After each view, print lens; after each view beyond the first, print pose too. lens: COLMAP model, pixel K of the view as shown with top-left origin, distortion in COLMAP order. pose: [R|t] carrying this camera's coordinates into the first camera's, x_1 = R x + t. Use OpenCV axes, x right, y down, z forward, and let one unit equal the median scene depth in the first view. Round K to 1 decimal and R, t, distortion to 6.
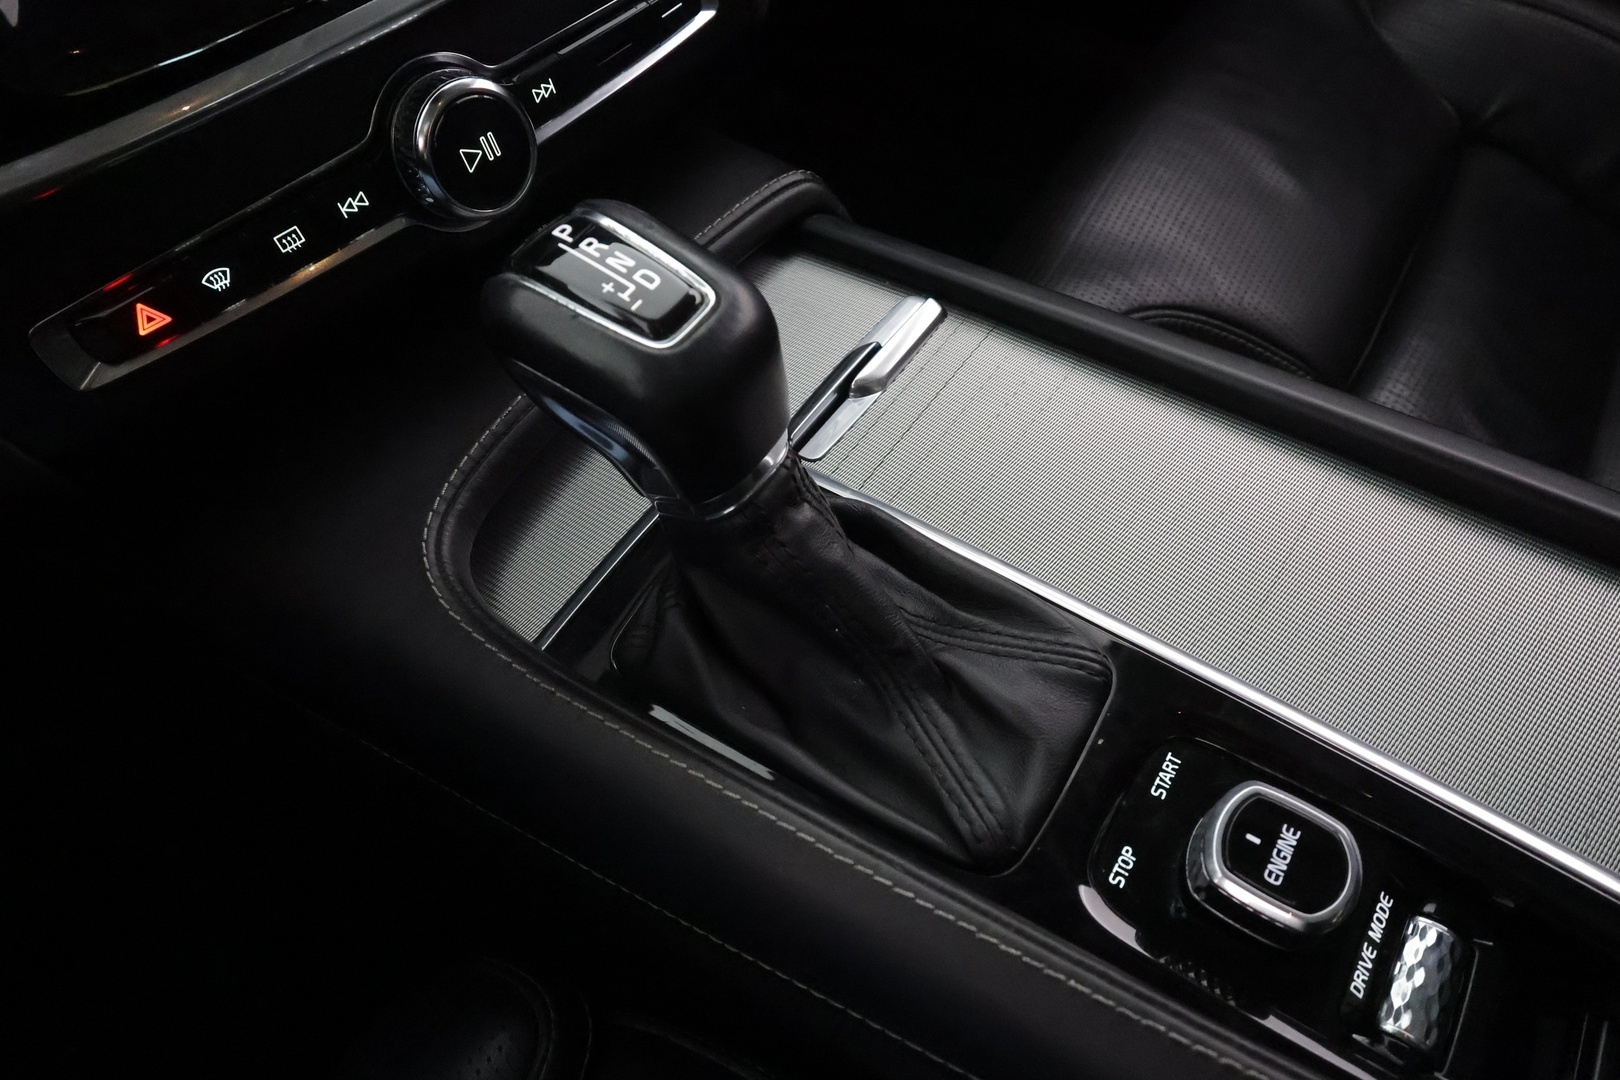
lens RADIAL K [[995.2, 0, 810.0], [0, 995.2, 540.0], [0, 0, 1]] dist [-0.001873, -0.000558]
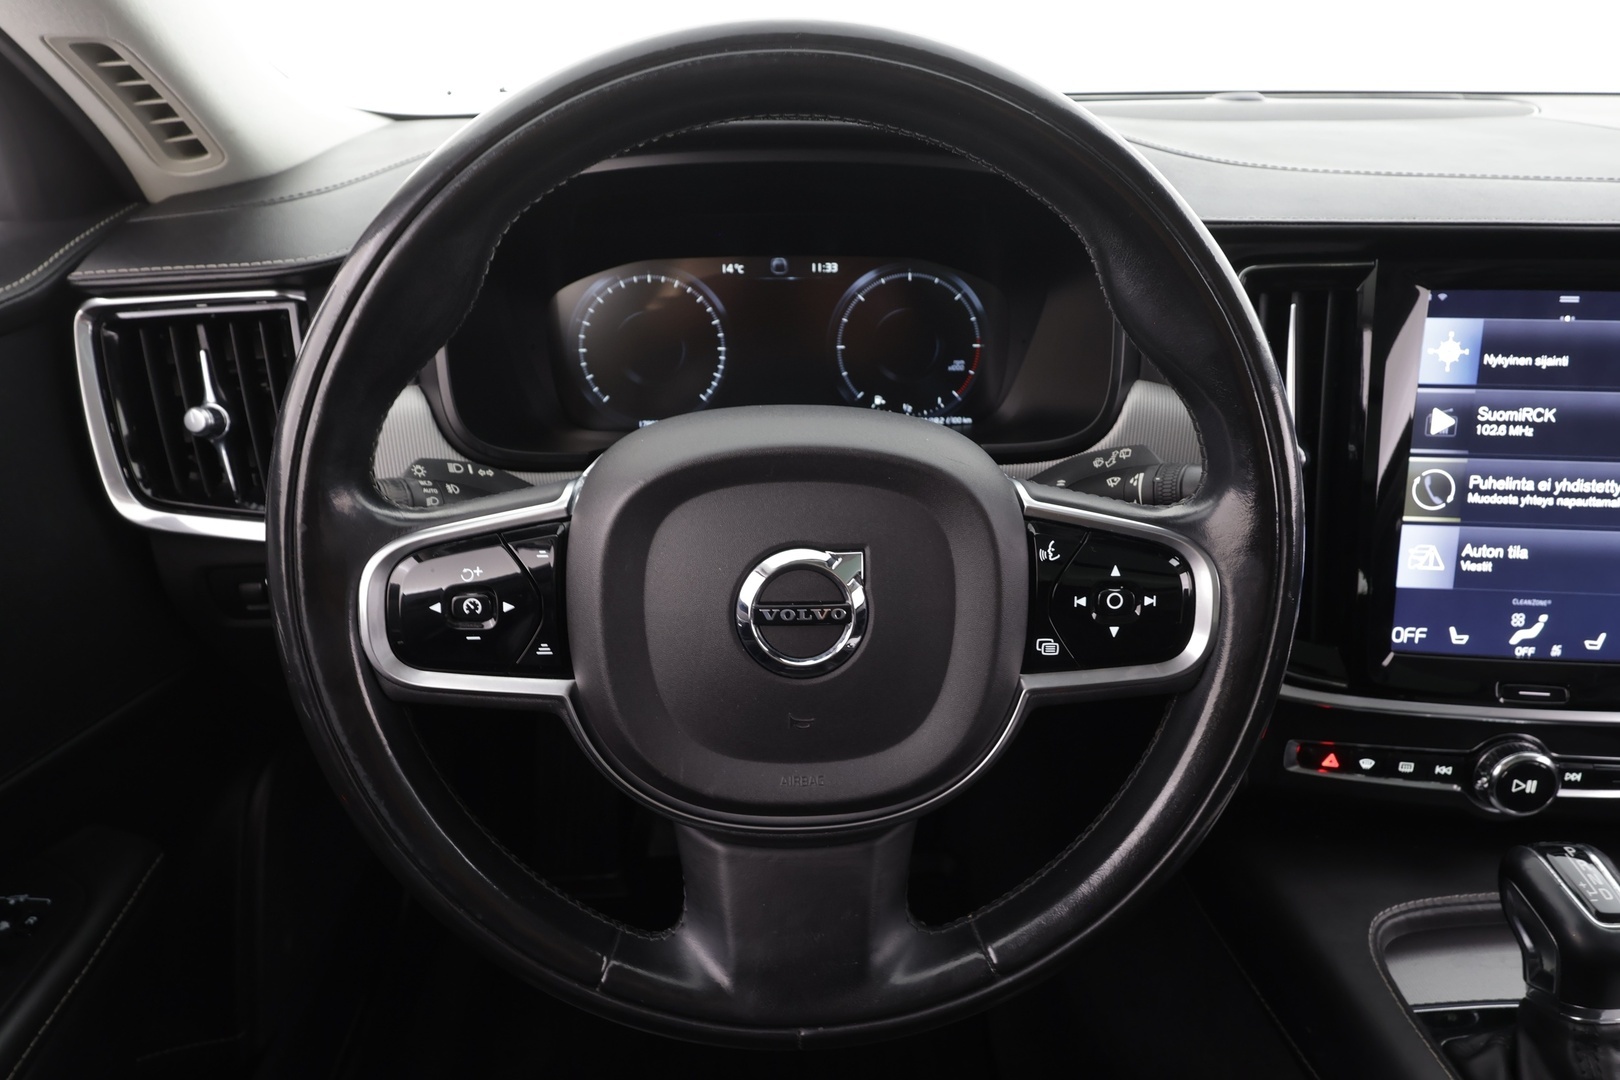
lens RADIAL K [[967.1, 0, 809.2], [0, 967.1, 543.3], [0, 0, 1]] dist [-0.000488, 0.000908]
pose [[0.581131, 0.407520, -0.704424, -0.005086], [-0.676906, 0.722551, -0.140423, 0.562267], [0.451758, 0.558433, 0.695750, -1.422680]]
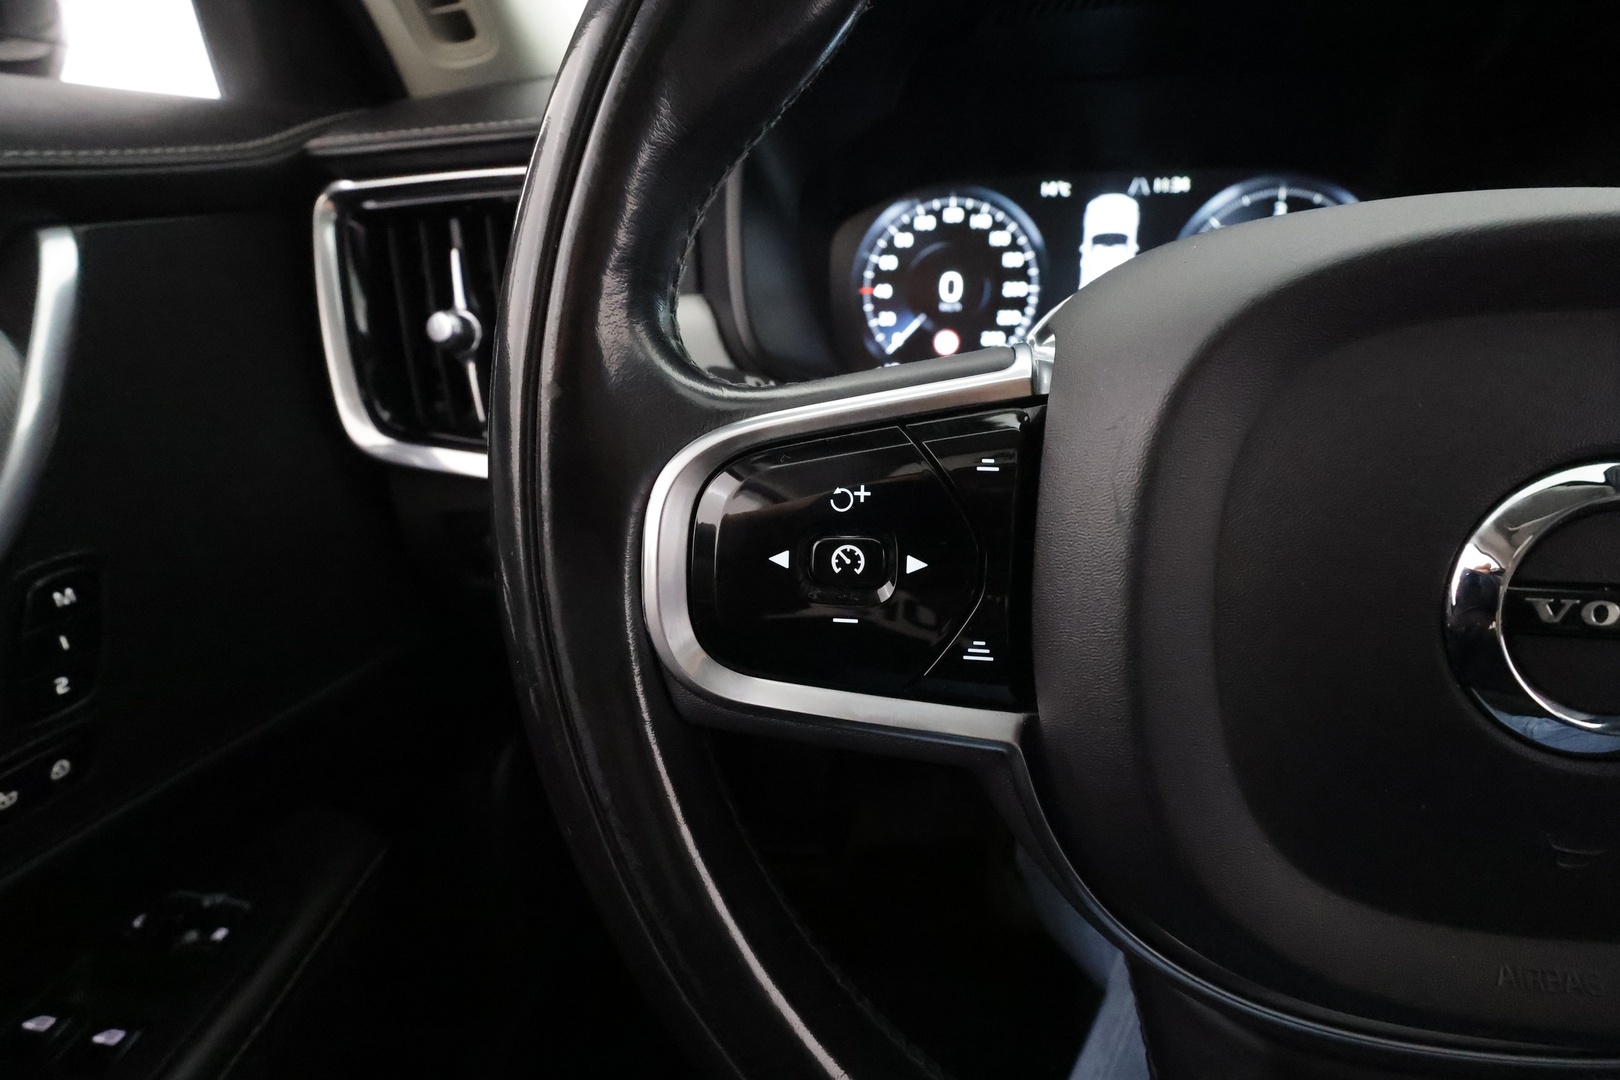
lens RADIAL K [[749.7, 0, 808.5], [0, 749.7, 538.5], [0, 0, 1]] dist [-0.003460, 0.000157]
pose [[0.440779, 0.418200, -0.794244, -0.868379], [-0.722151, 0.690742, -0.037068, 0.810853], [0.533115, 0.589902, 0.606468, -0.954290]]
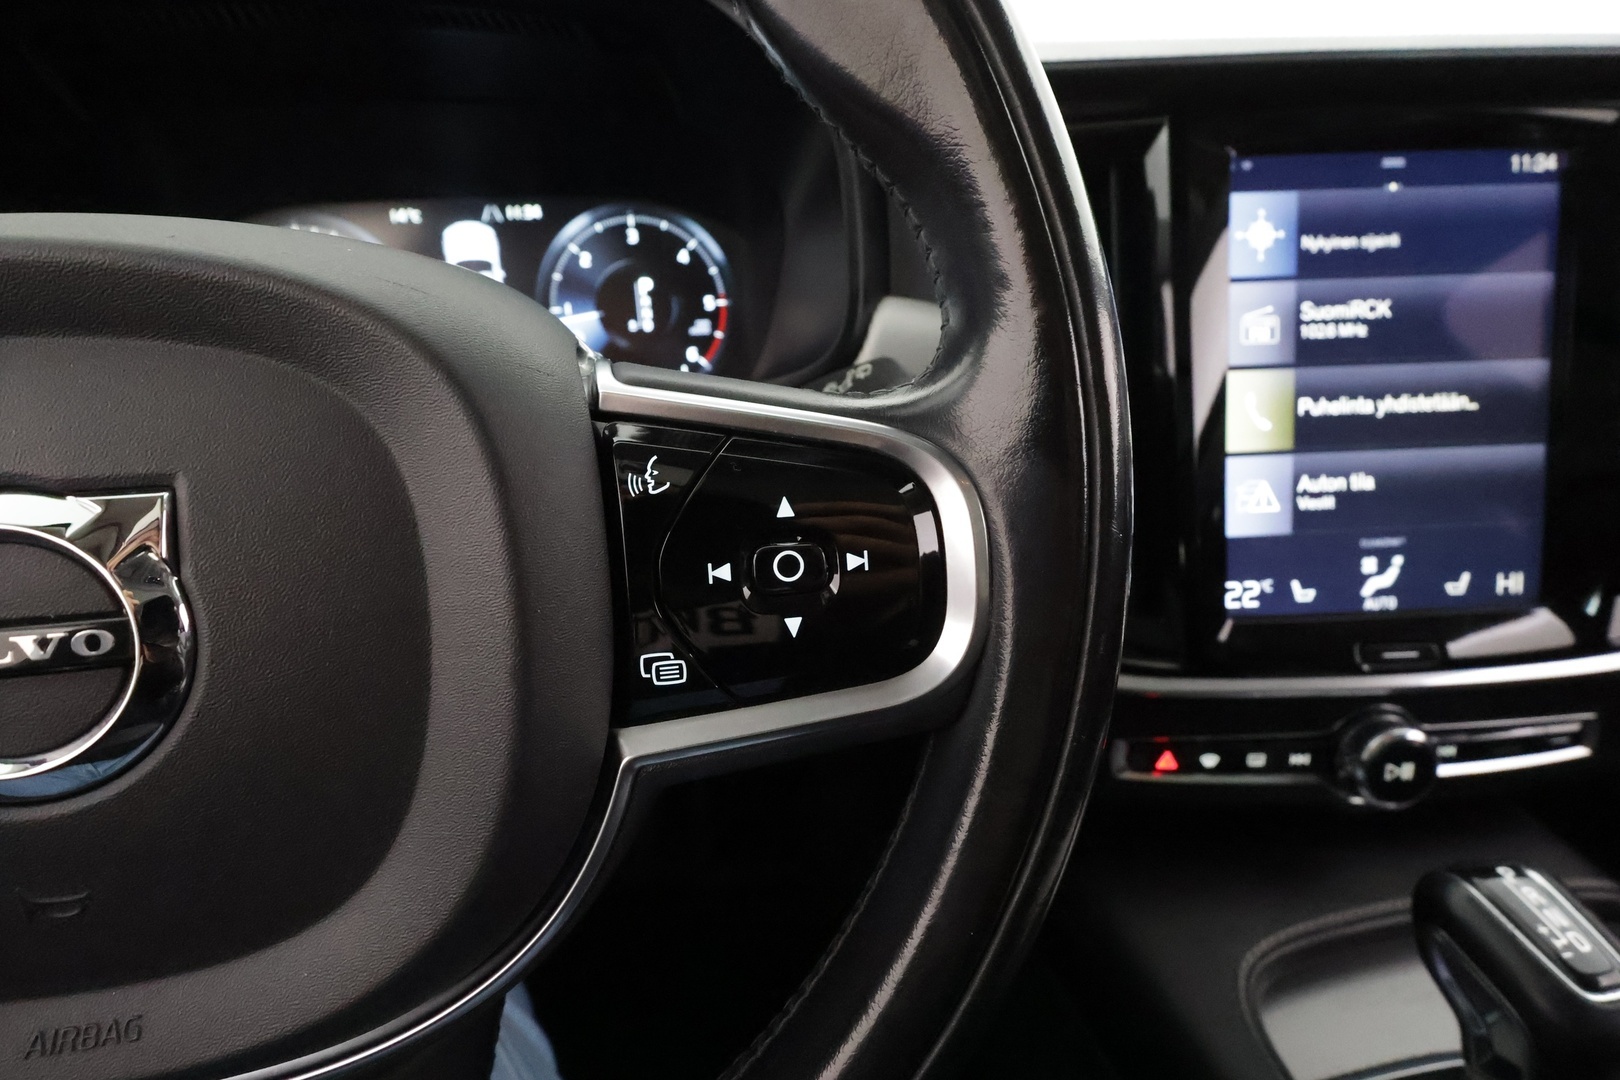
lens RADIAL K [[749.7, 0, 808.5], [0, 749.7, 538.5], [0, 0, 1]] dist [-0.003460, 0.000157]
pose [[0.684040, 0.329686, -0.650689, -0.376437], [-0.597913, 0.764390, -0.241264, 0.197177], [0.417838, 0.554090, 0.719997, -0.509332]]
